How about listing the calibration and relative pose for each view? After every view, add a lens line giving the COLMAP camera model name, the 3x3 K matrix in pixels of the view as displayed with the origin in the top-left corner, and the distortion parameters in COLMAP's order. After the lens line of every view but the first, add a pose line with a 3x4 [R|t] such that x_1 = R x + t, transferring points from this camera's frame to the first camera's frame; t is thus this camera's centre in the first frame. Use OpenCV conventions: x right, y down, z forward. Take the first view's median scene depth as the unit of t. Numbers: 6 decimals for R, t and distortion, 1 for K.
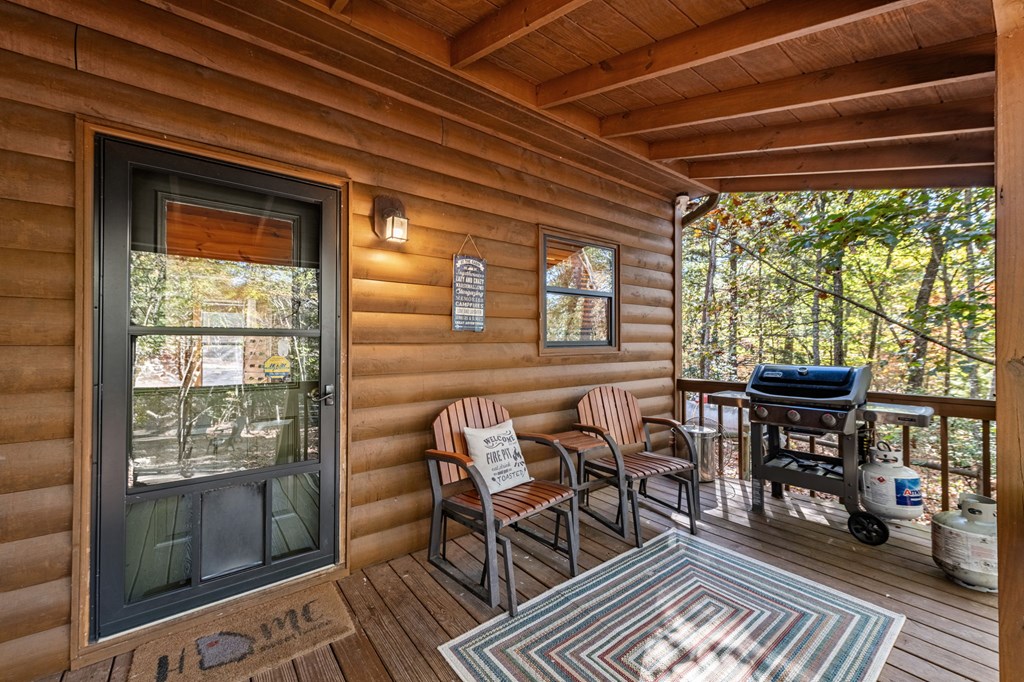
lens RADIAL K [[406.1, 0, 518.8], [0, 406.1, 336.1], [0, 0, 1]] dist [0.013197, -0.003077]
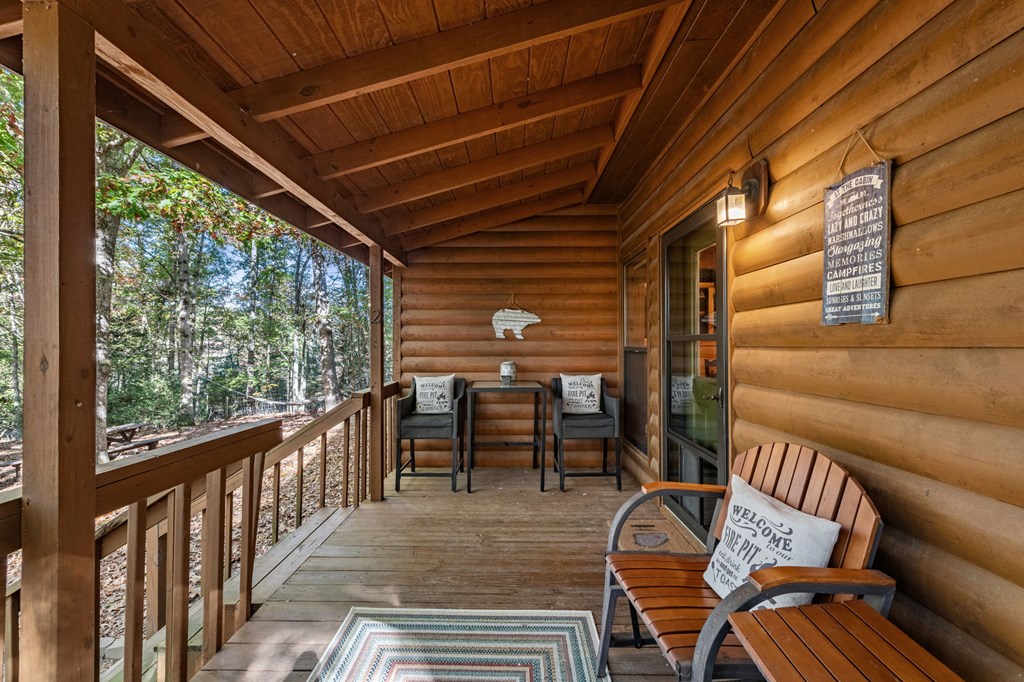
lens RADIAL K [[406.1, 0, 508.4], [0, 406.1, 337.9], [0, 0, 1]] dist [0.013197, -0.003077]
pose [[-0.635408, -0.013041, -0.772066, 0.534258], [0.010210, 0.999628, -0.025287, 0.013070], [0.772109, -0.023950, -0.635039, 0.991393]]
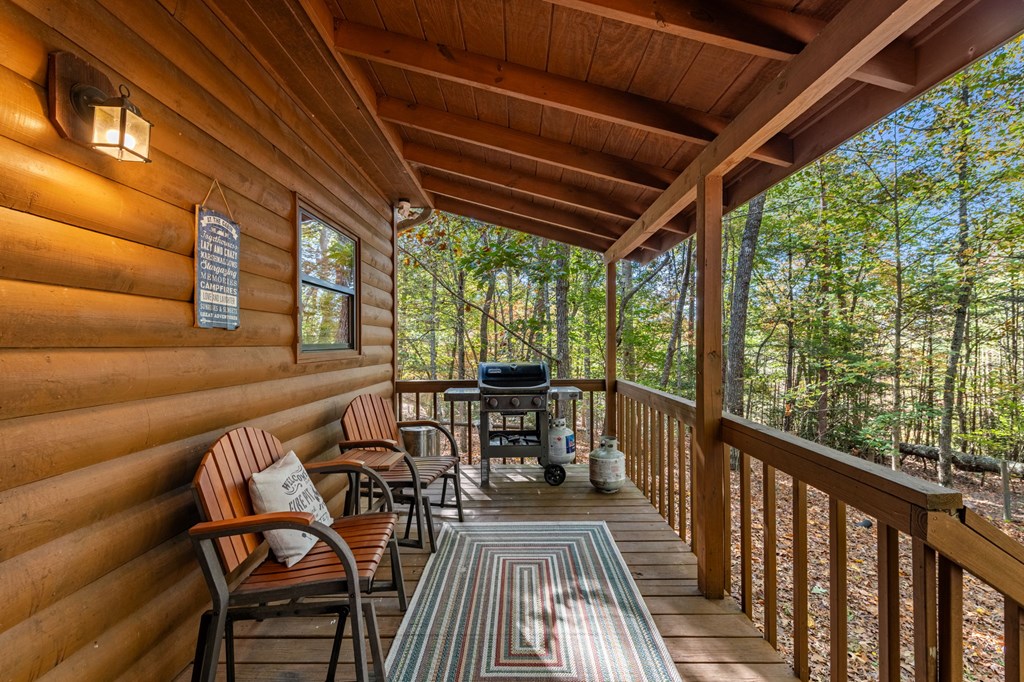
lens RADIAL K [[406.1, 0, 514.1], [0, 406.1, 342.5], [0, 0, 1]] dist [0.013197, -0.003077]
pose [[0.628684, 0.001243, 0.777660, -0.333349], [-0.006779, 0.999969, 0.003882, 0.004324], [-0.777631, -0.007712, 0.628673, 0.219970]]
